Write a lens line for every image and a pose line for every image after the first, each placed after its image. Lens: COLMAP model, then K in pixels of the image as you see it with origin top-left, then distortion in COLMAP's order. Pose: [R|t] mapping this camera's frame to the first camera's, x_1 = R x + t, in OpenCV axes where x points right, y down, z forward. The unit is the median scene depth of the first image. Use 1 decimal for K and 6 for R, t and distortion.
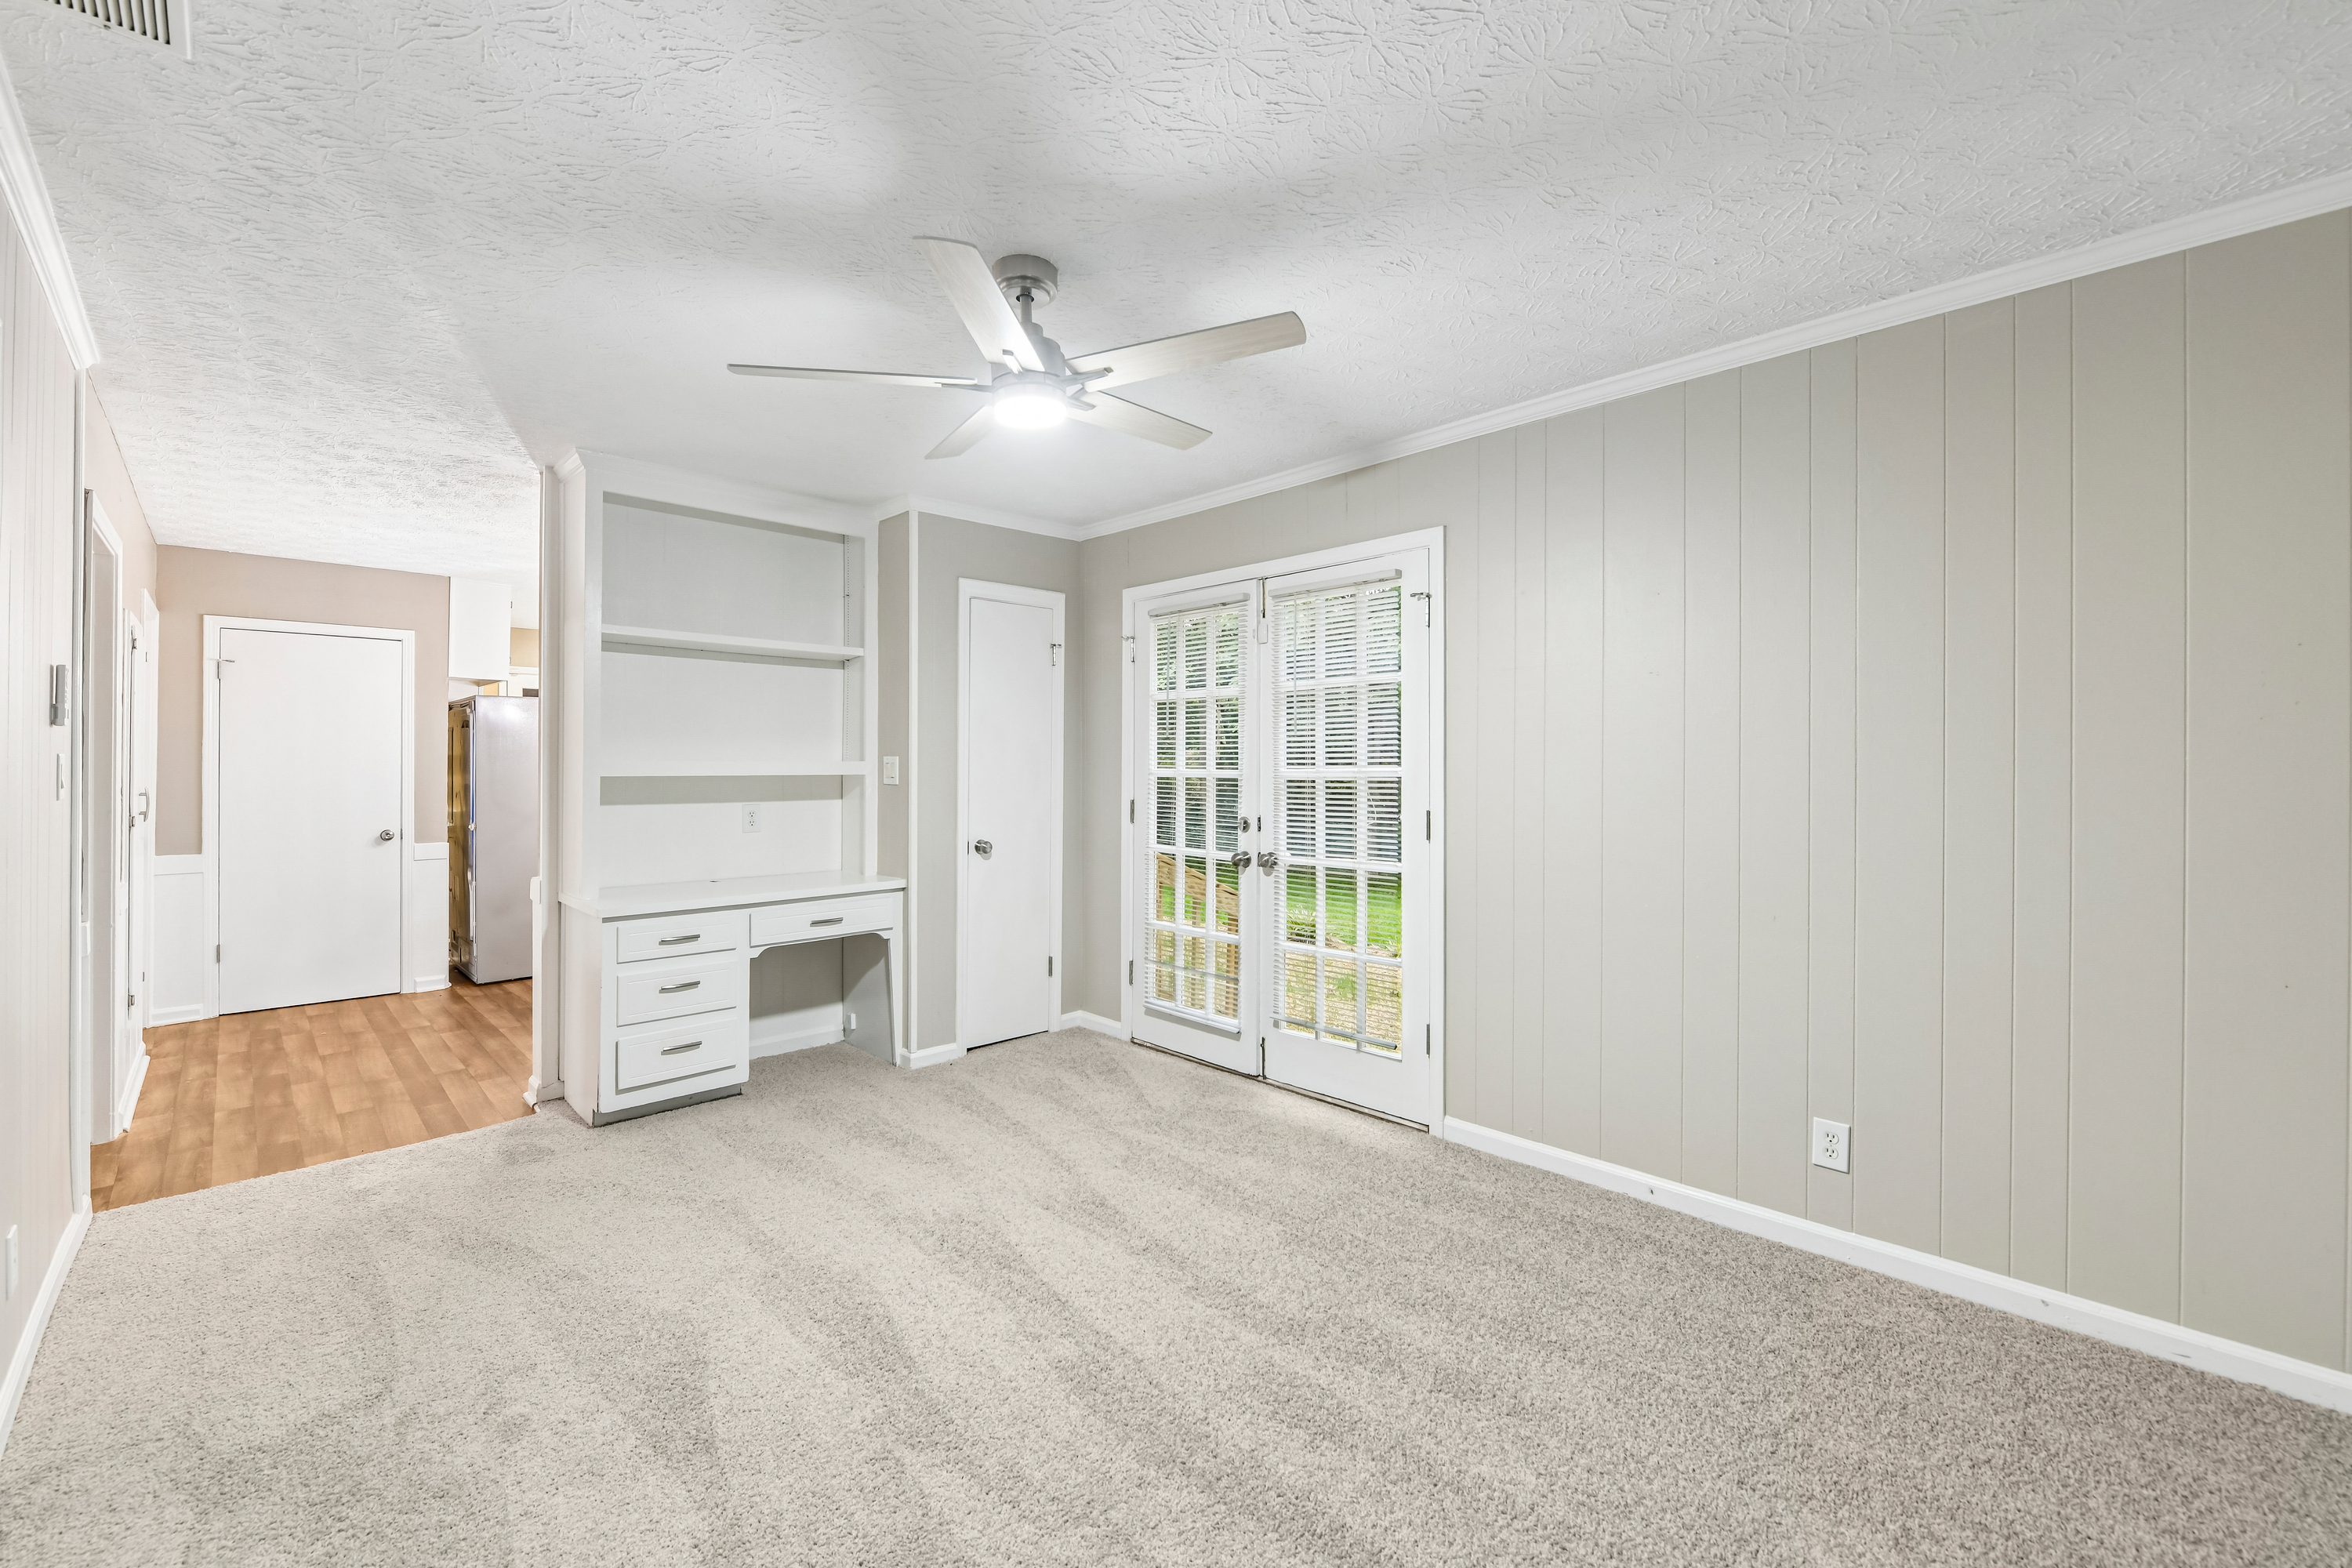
lens RADIAL K [[955.0, 0, 1156.6], [0, 955.0, 765.6], [0, 0, 1]] dist [-0.004656, -0.001012]
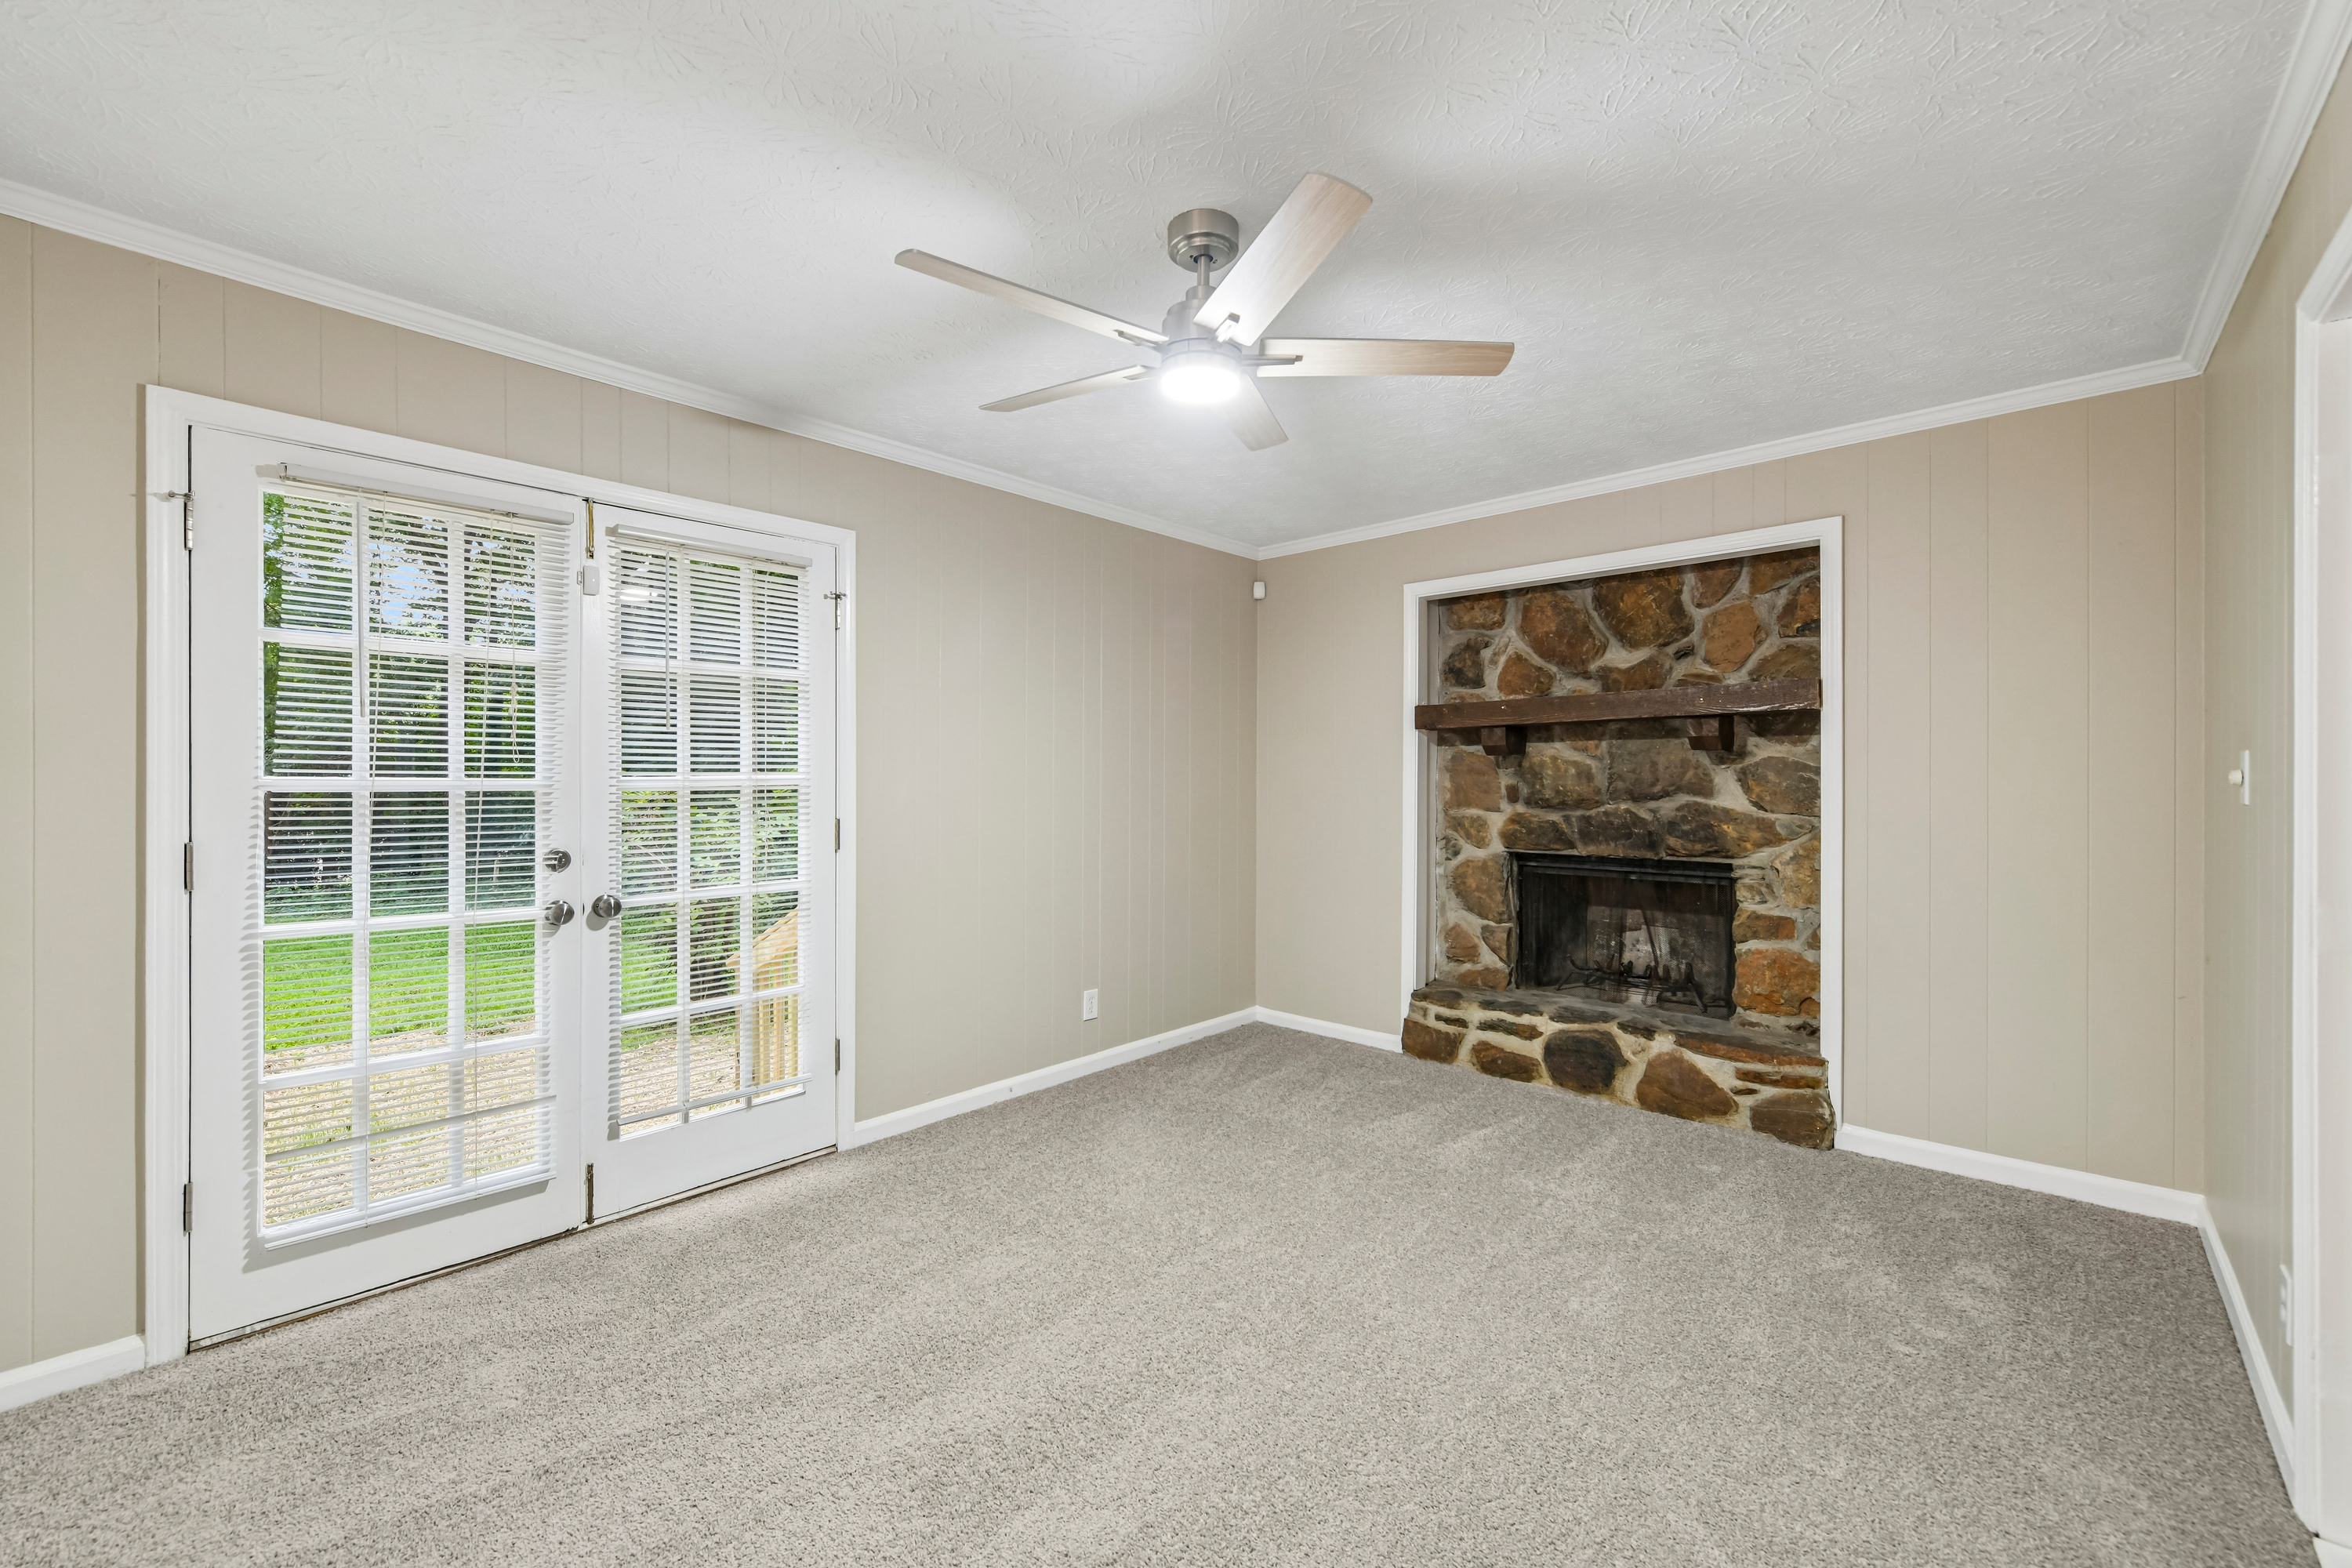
lens RADIAL K [[944.4, 0, 1164.4], [0, 944.4, 778.9], [0, 0, 1]] dist [-0.003616, -0.000400]
pose [[-0.058695, -0.003404, 0.998270, -0.609382], [-0.003106, 0.999990, 0.003227, 0.001903], [-0.998271, -0.002911, -0.058705, 0.640339]]
